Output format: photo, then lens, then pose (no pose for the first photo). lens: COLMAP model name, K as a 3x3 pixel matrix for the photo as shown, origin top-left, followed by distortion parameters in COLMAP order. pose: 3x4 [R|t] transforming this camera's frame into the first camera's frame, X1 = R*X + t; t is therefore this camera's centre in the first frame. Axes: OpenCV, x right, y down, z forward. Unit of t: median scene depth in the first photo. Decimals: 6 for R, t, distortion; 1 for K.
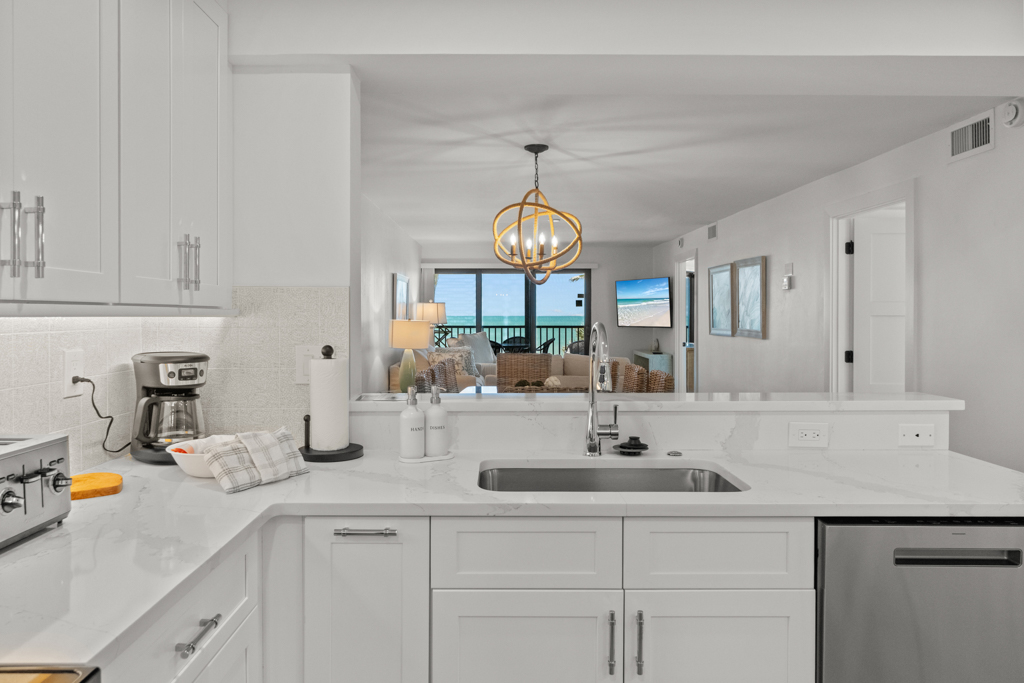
lens RADIAL K [[711.4, 0, 512.0], [0, 711.4, 341.5], [0, 0, 1]] dist [0.003938, 0.000965]
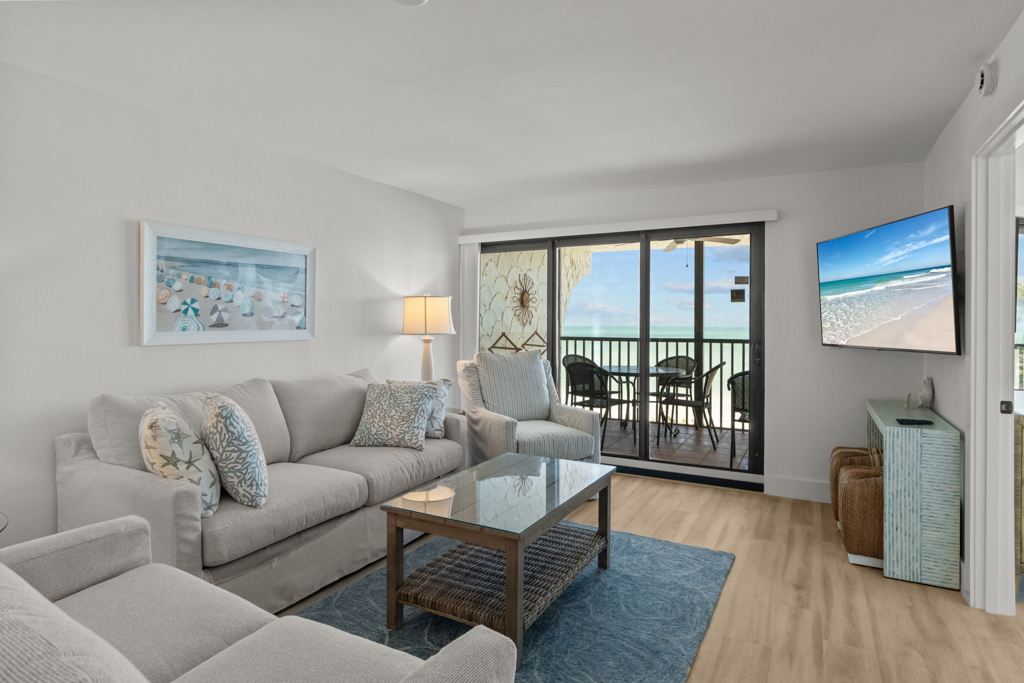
lens RADIAL K [[576.4, 0, 506.7], [0, 576.4, 327.7], [0, 0, 1]] dist [0.001837, 0.000786]
pose [[0.867157, 0.003796, -0.498021, 0.154281], [-0.021011, 0.999359, -0.028968, -0.016701], [0.497592, 0.035584, 0.866681, 0.579651]]
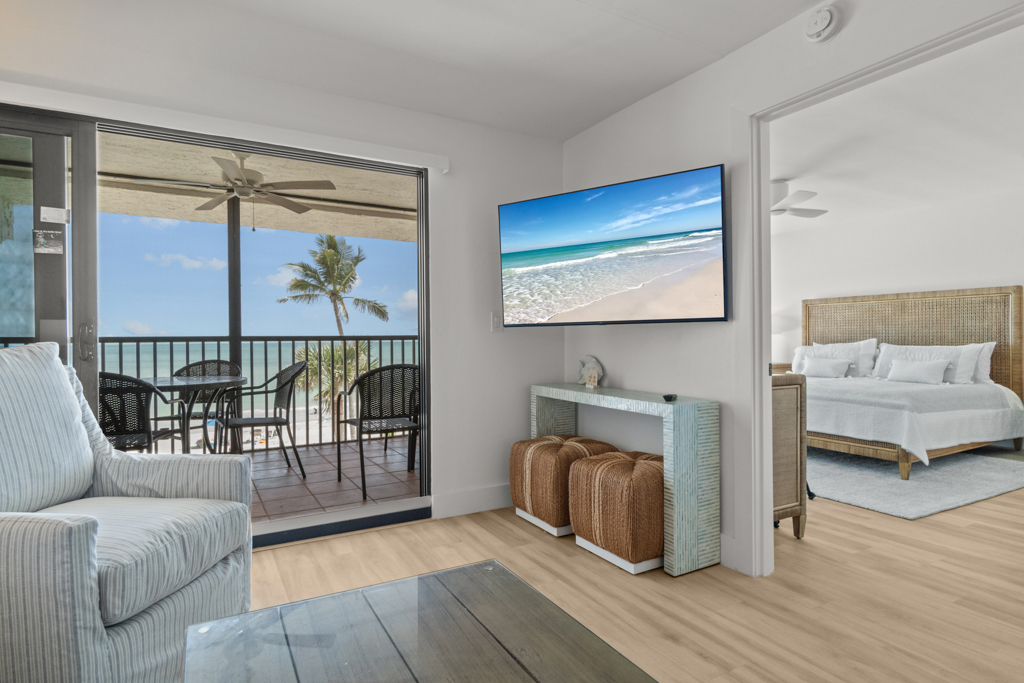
lens RADIAL K [[538.9, 0, 490.3], [0, 538.9, 338.2], [0, 0, 1]] dist [0.005701, 0.000383]
pose [[0.888748, -0.009218, 0.458304, 0.009869], [0.028549, 0.998970, -0.035269, -0.004332], [-0.457507, 0.044429, 0.888095, 0.734767]]
